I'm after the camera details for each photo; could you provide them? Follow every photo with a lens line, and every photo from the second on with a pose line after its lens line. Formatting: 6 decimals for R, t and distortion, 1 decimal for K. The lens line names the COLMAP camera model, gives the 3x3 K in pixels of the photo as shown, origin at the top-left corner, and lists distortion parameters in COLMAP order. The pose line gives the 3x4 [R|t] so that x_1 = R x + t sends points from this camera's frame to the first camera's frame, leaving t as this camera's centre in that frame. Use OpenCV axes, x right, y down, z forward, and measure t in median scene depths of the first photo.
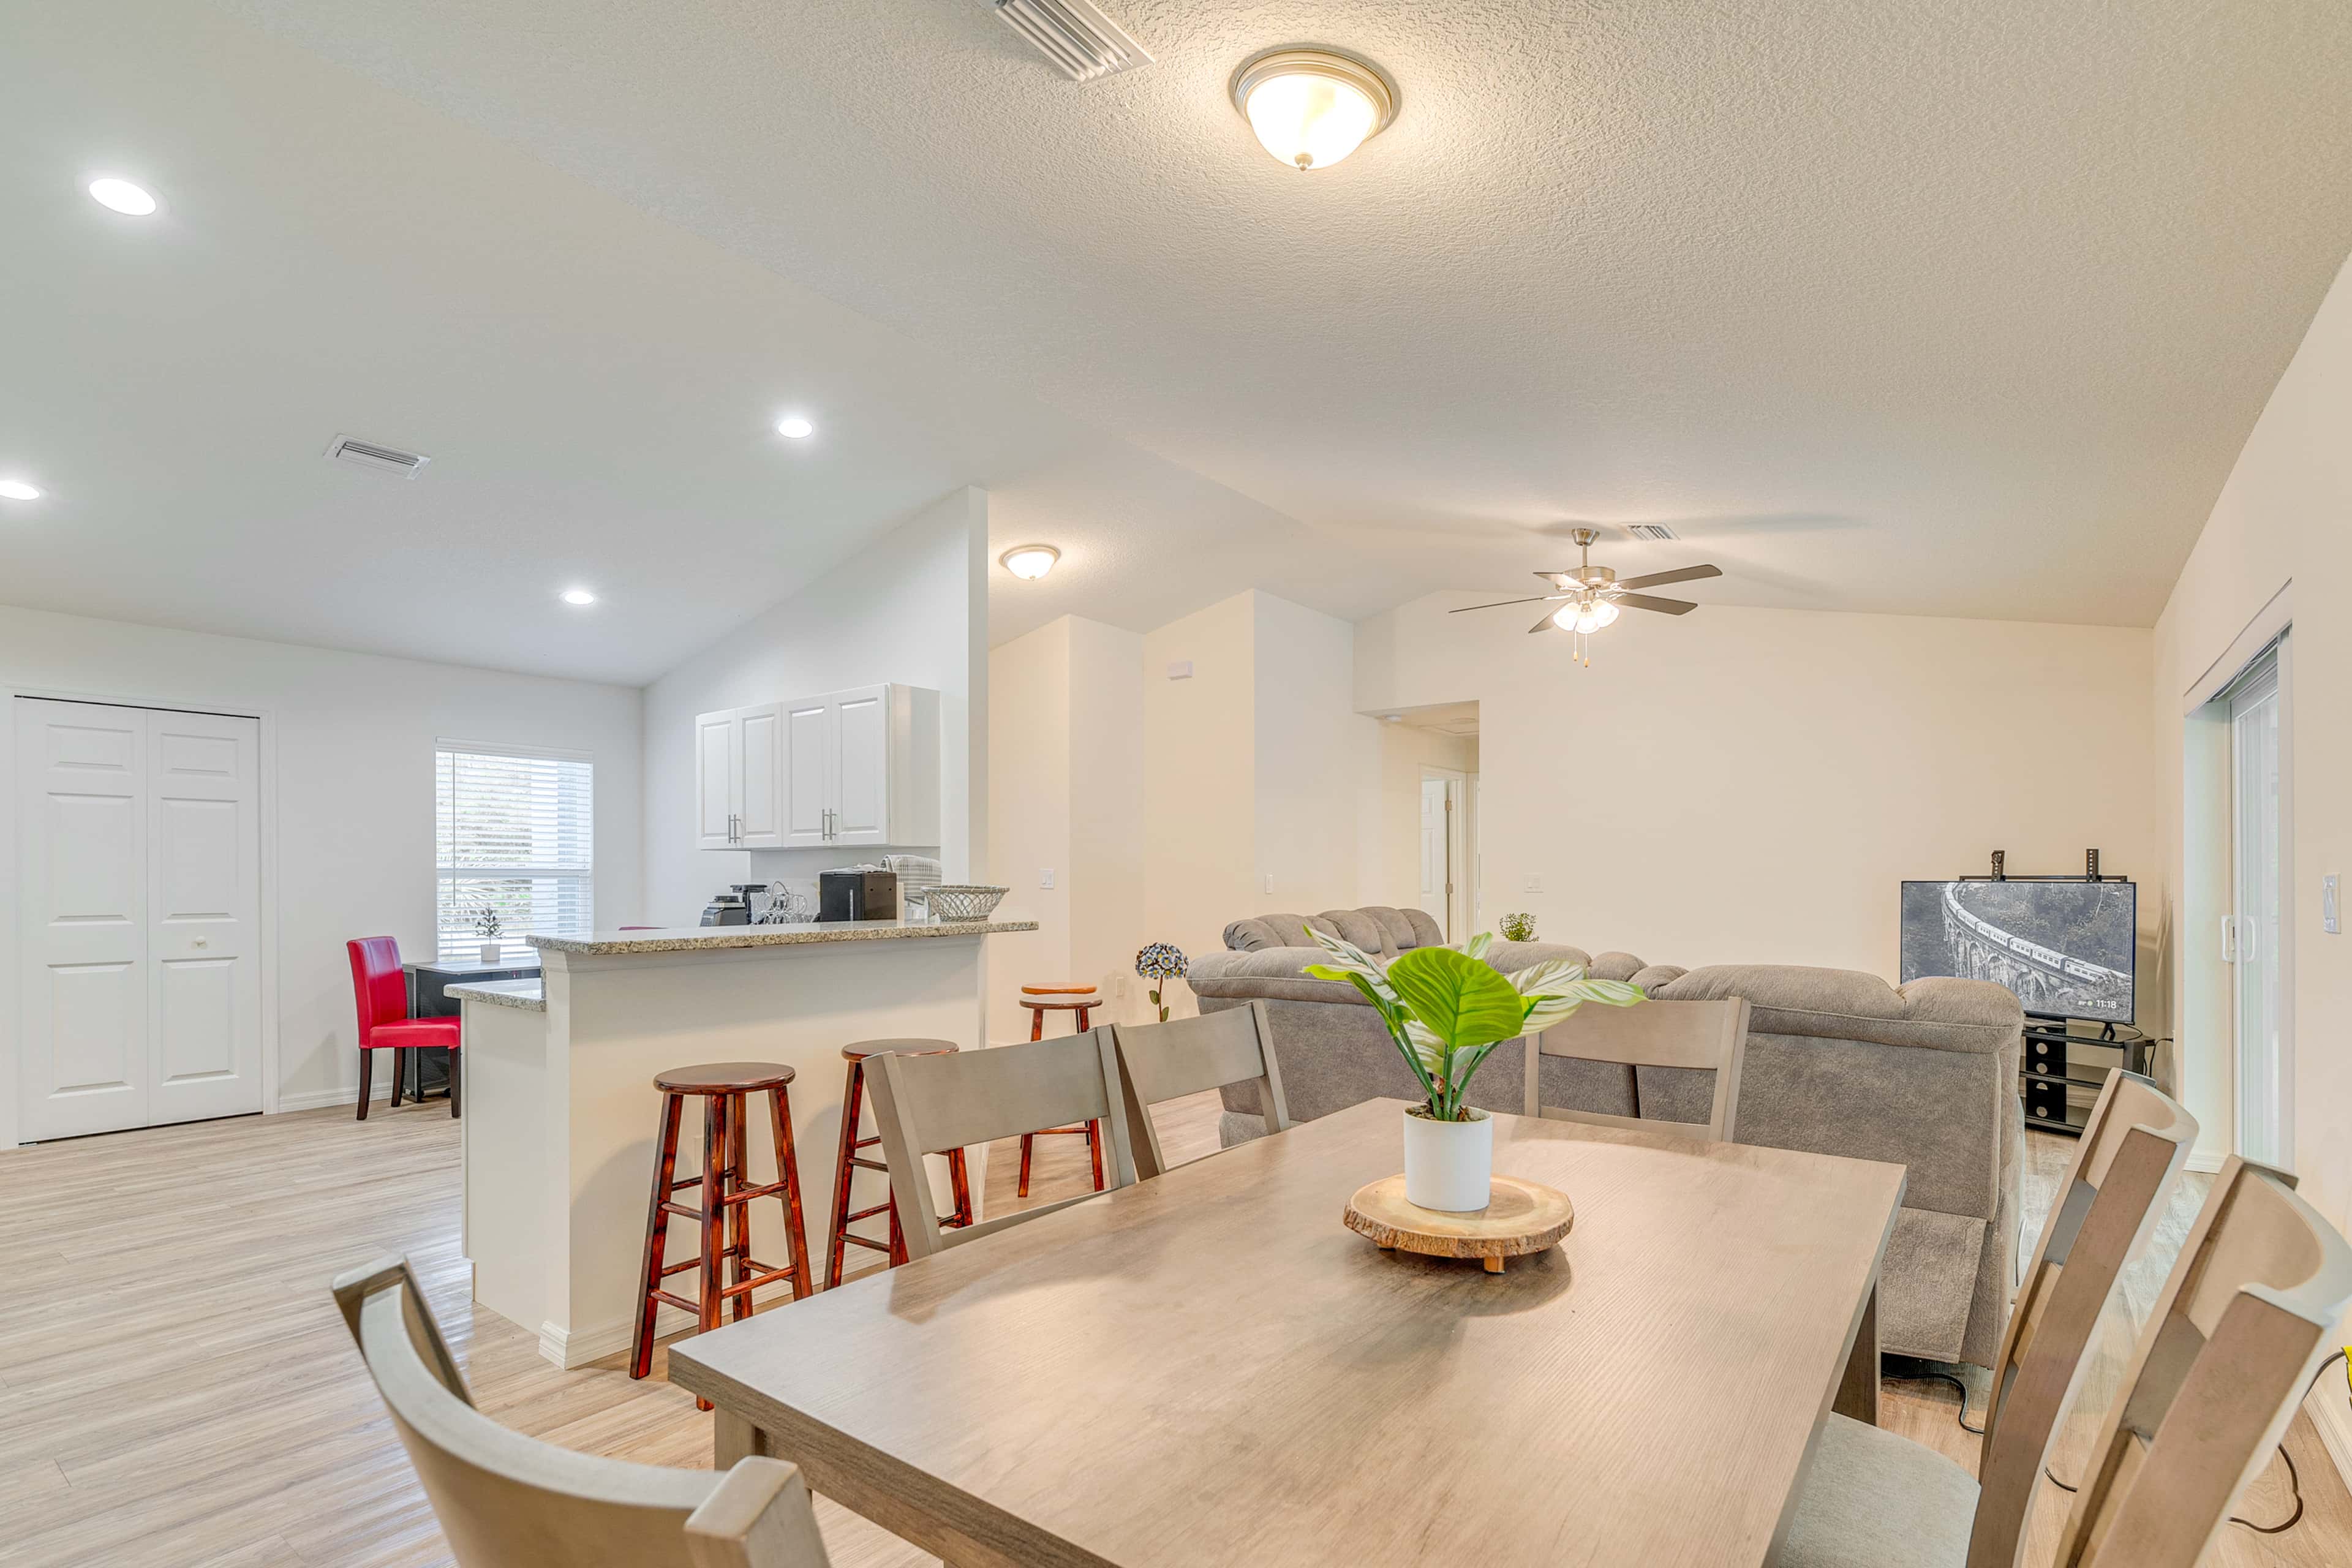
lens RADIAL K [[1109.6, 0, 1166.9], [0, 1109.6, 878.5], [0, 0, 1]] dist [-0.006852, 0.000093]
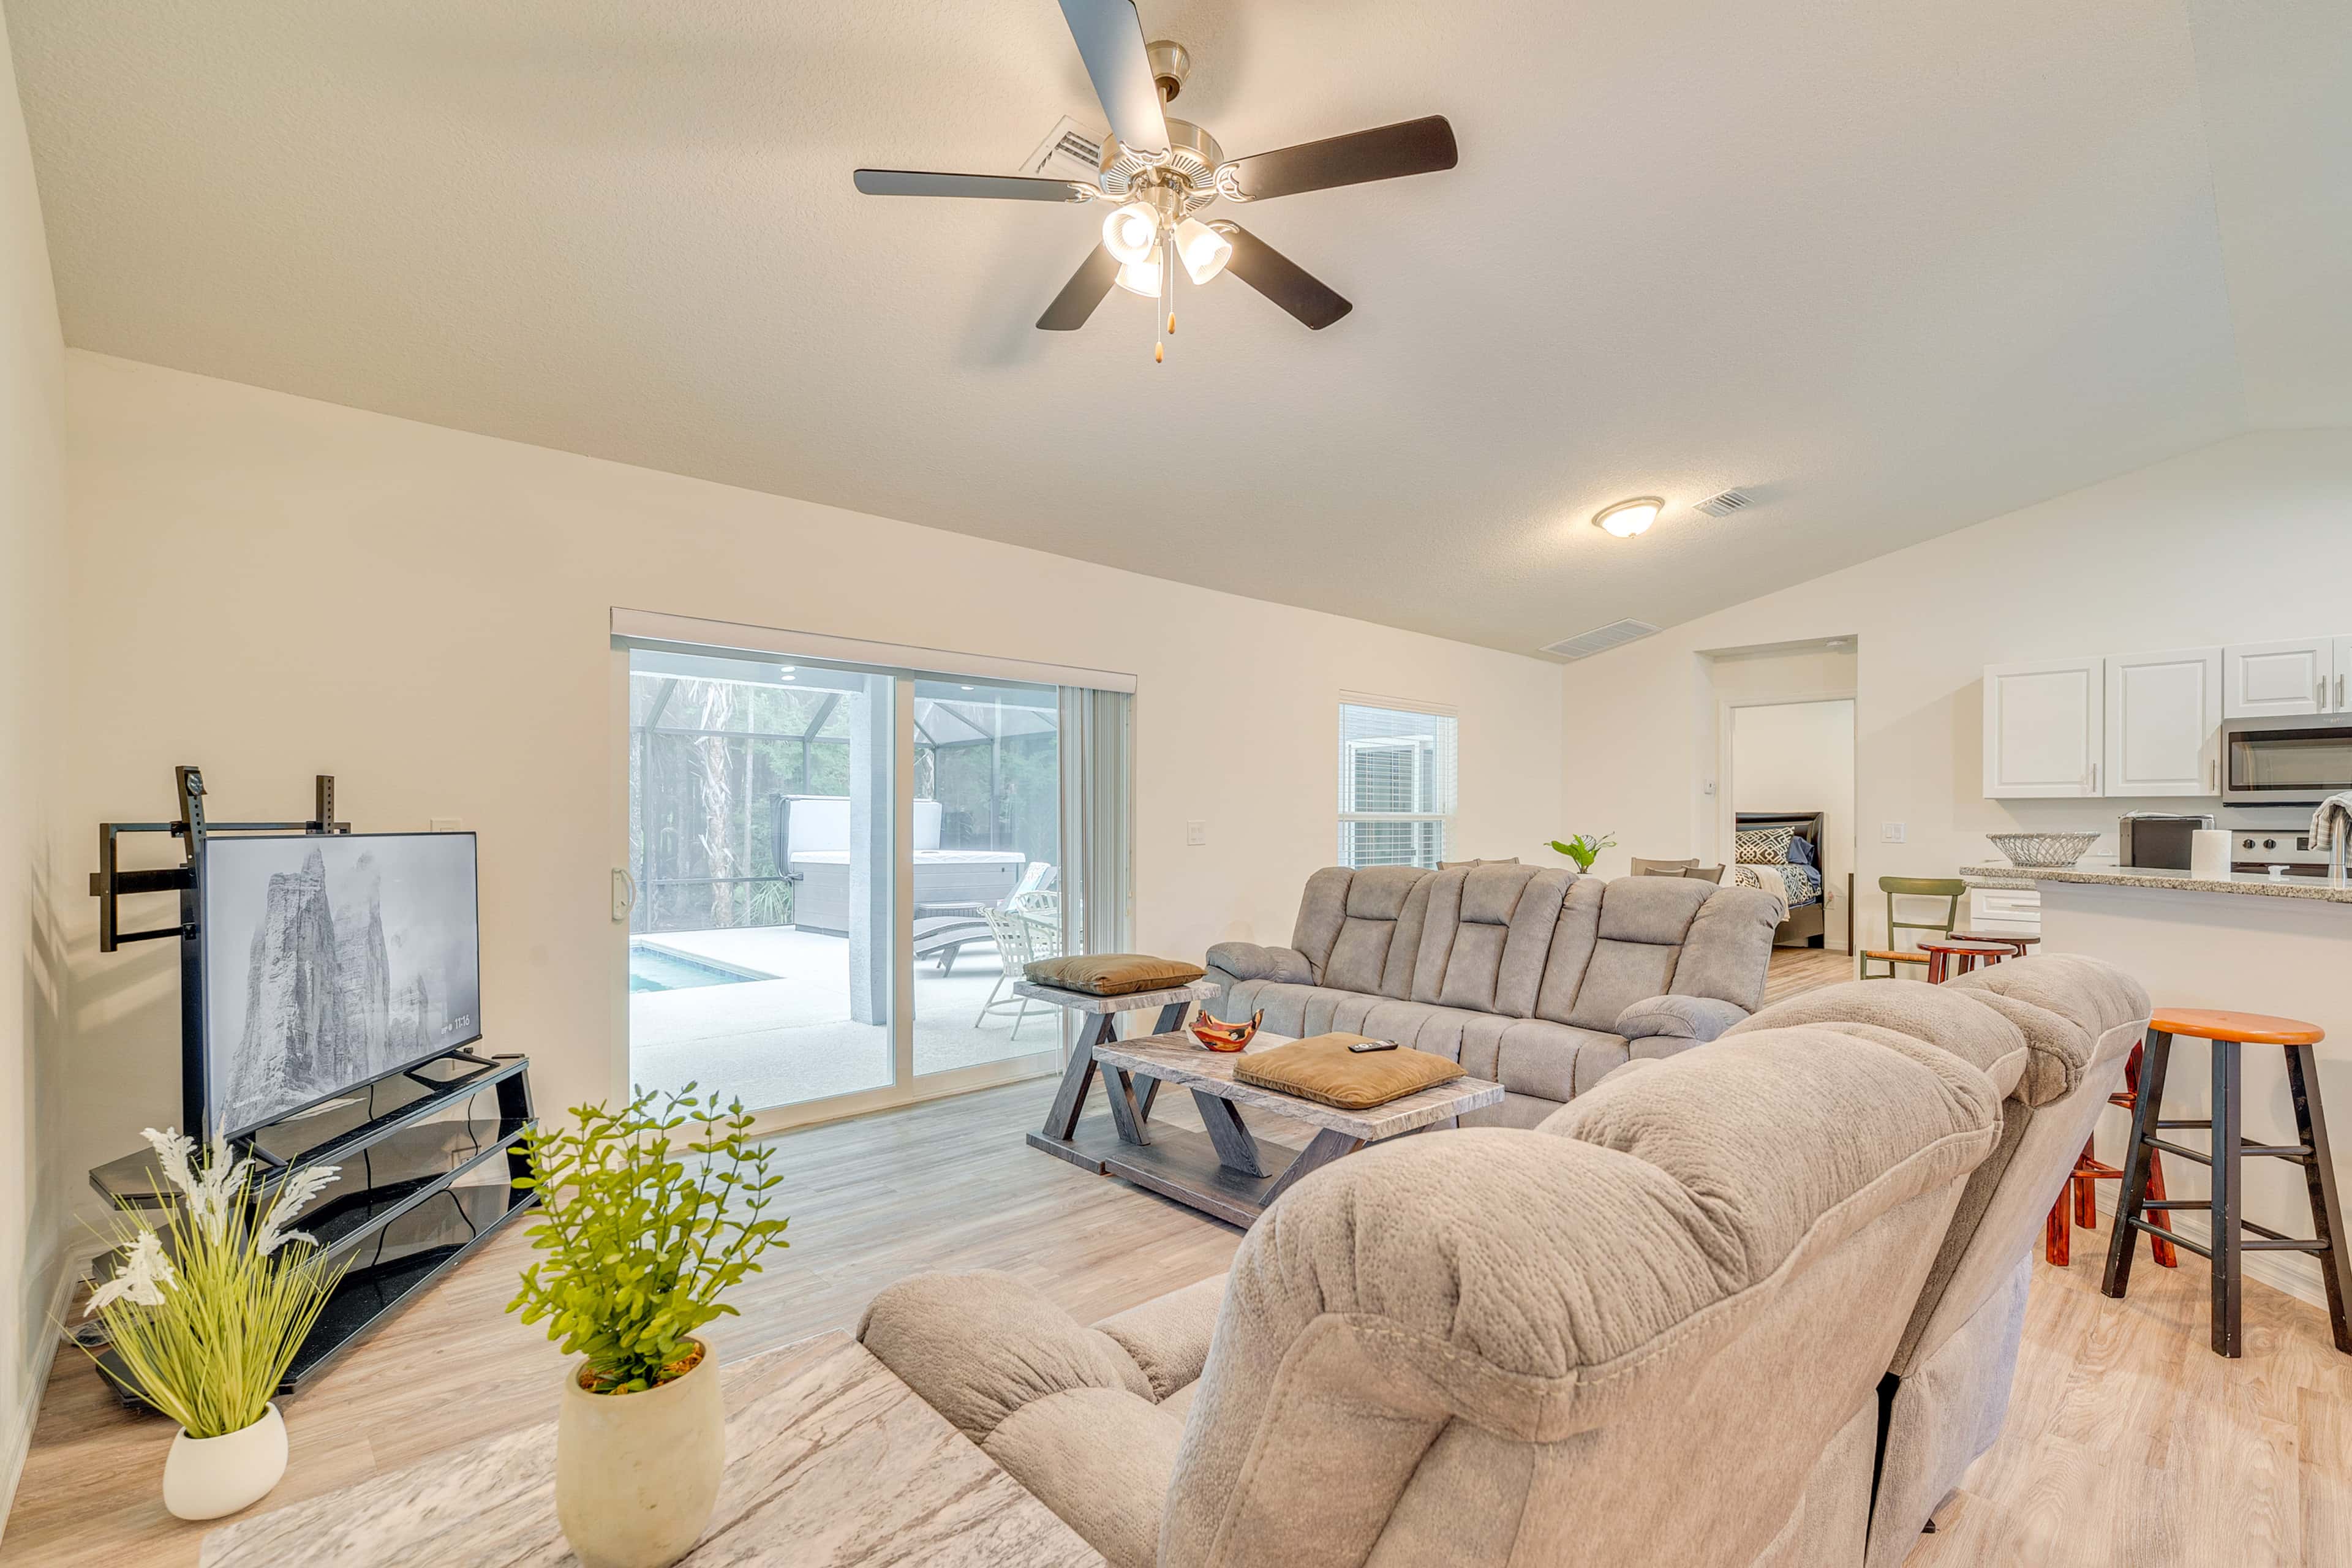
lens RADIAL K [[1074.6, 0, 1200.9], [0, 1074.6, 851.4], [0, 0, 1]] dist [-0.004627, 0.000600]
pose [[-0.988239, -0.005016, 0.152833, 0.303269], [-0.000133, 0.999490, 0.031941, -0.006030], [-0.152916, 0.031545, -0.987736, 1.477444]]
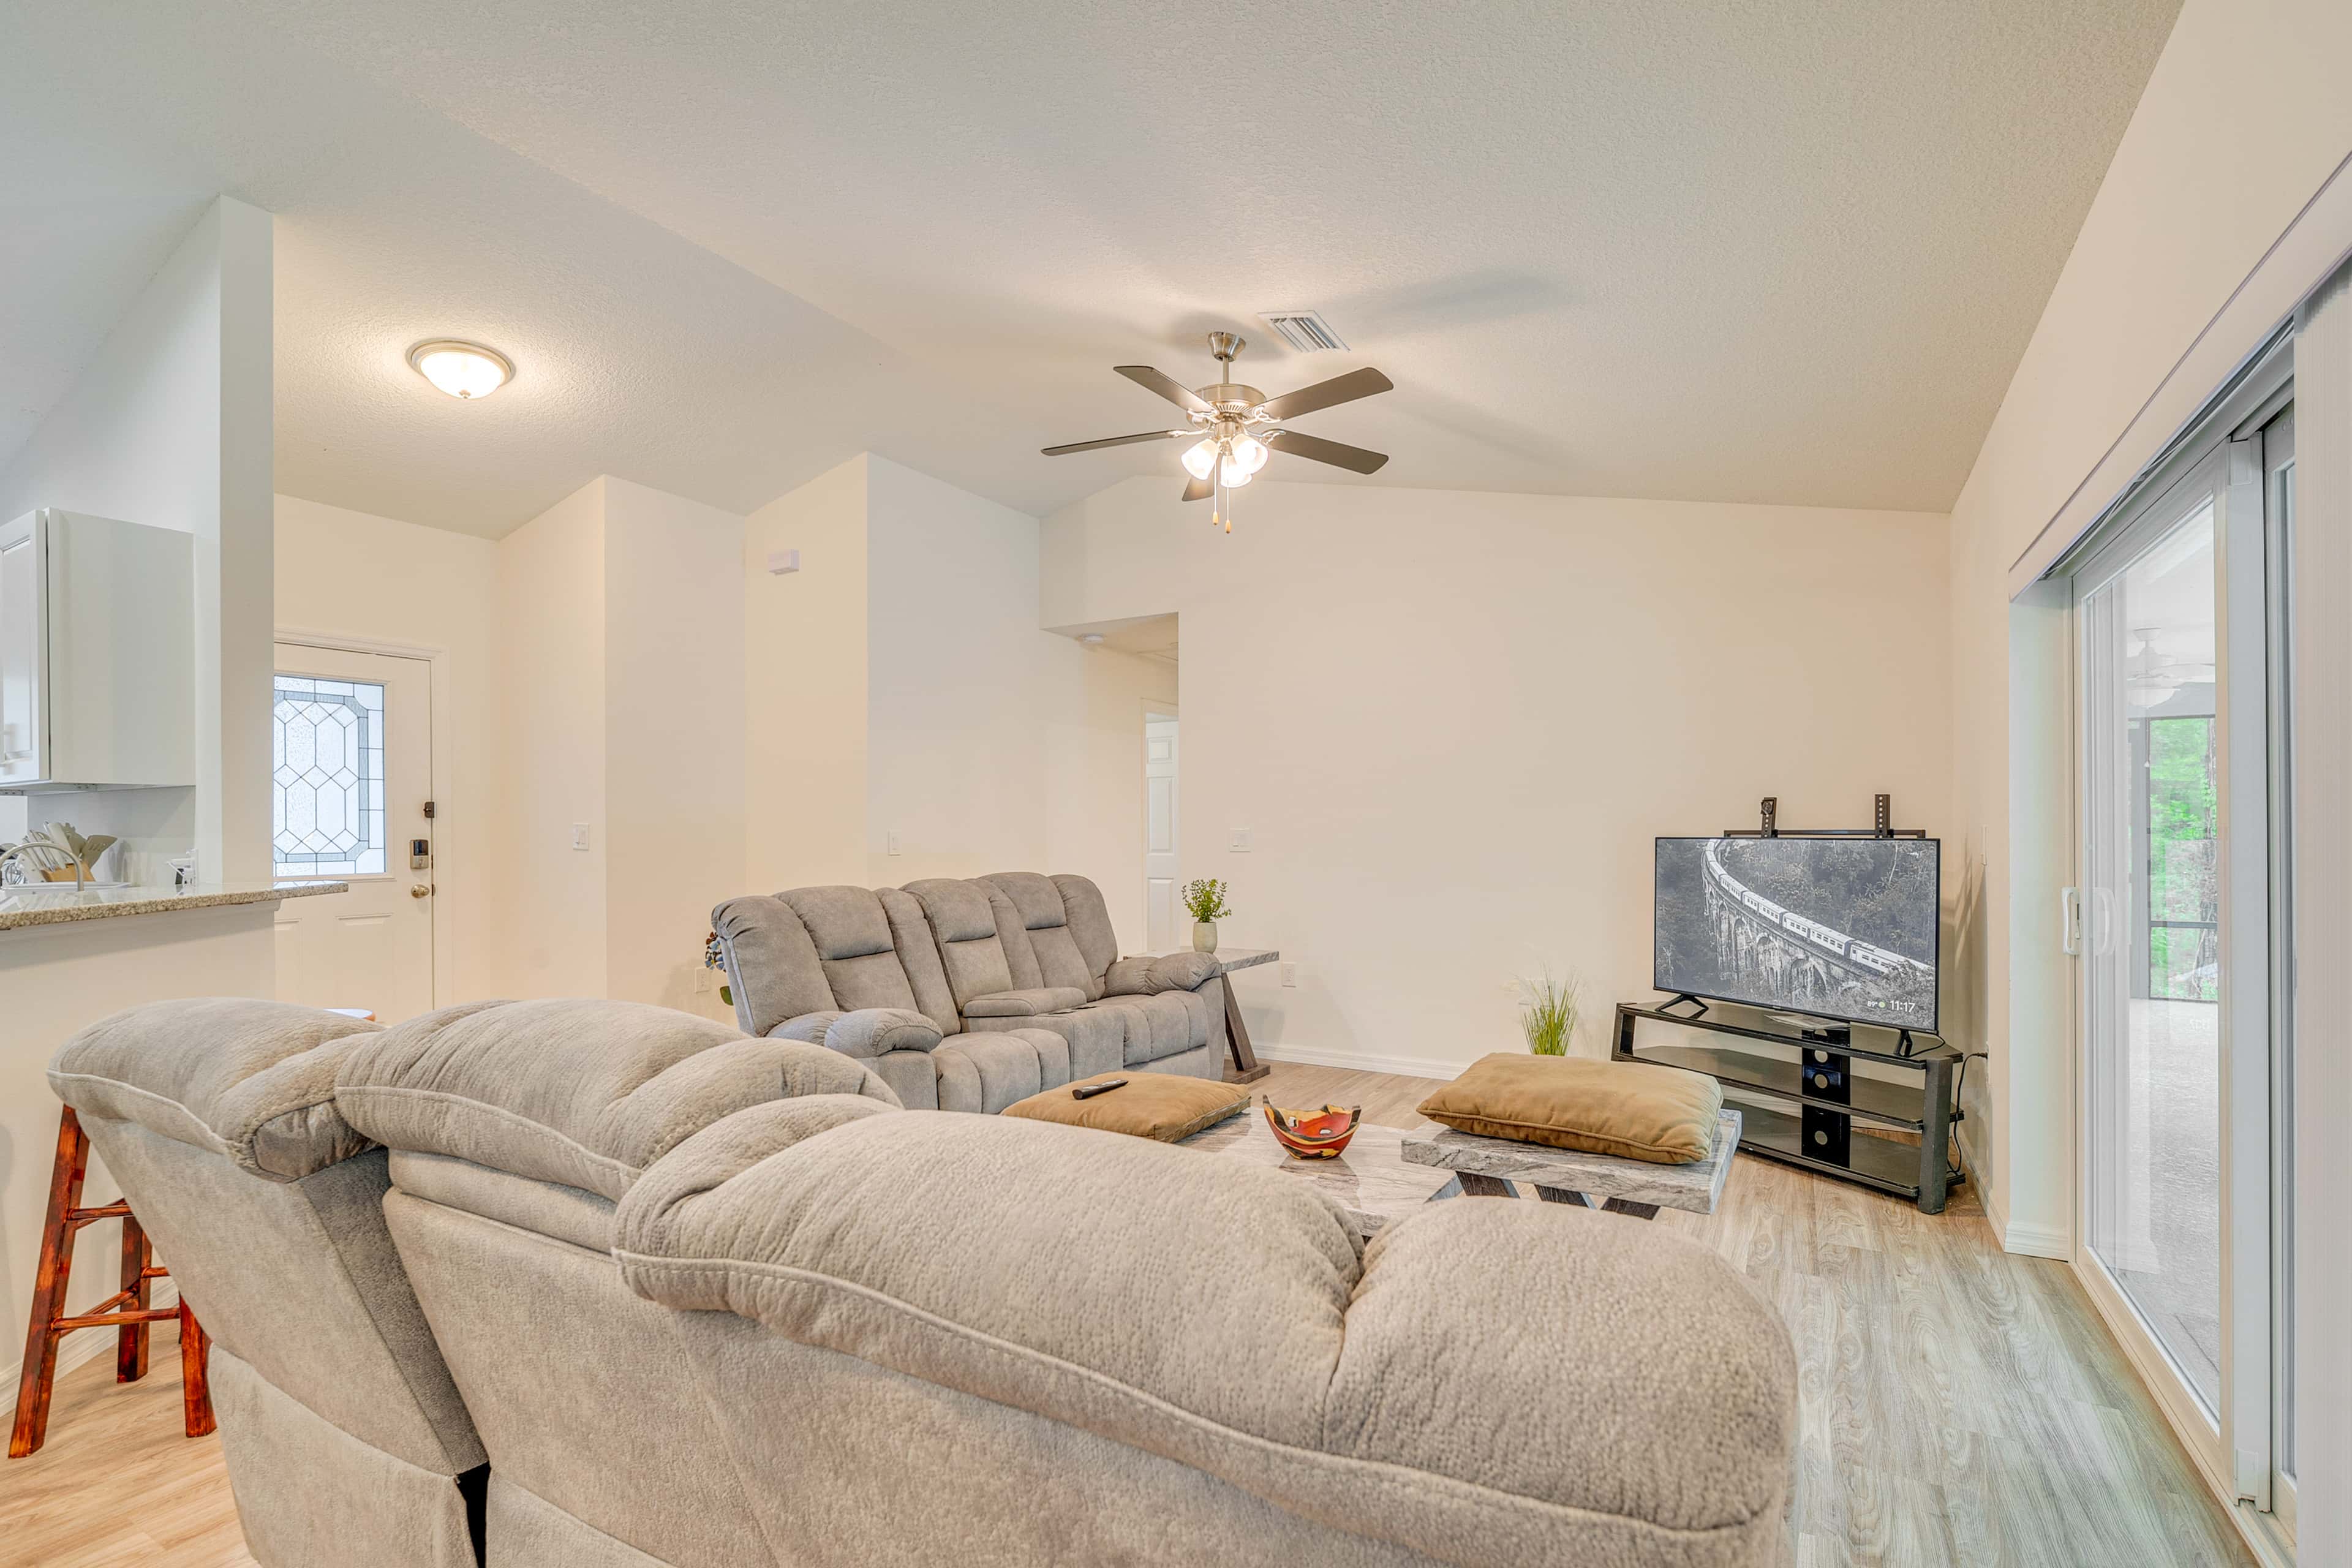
lens RADIAL K [[1069.7, 0, 1185.3], [0, 1069.7, 834.1], [0, 0, 1]] dist [-0.010926, 0.000015]
pose [[0.990497, -0.002318, 0.137512, 0.264765], [0.002149, 0.999997, 0.001379, -0.001804], [-0.137515, -0.001070, 0.990499, 0.343029]]
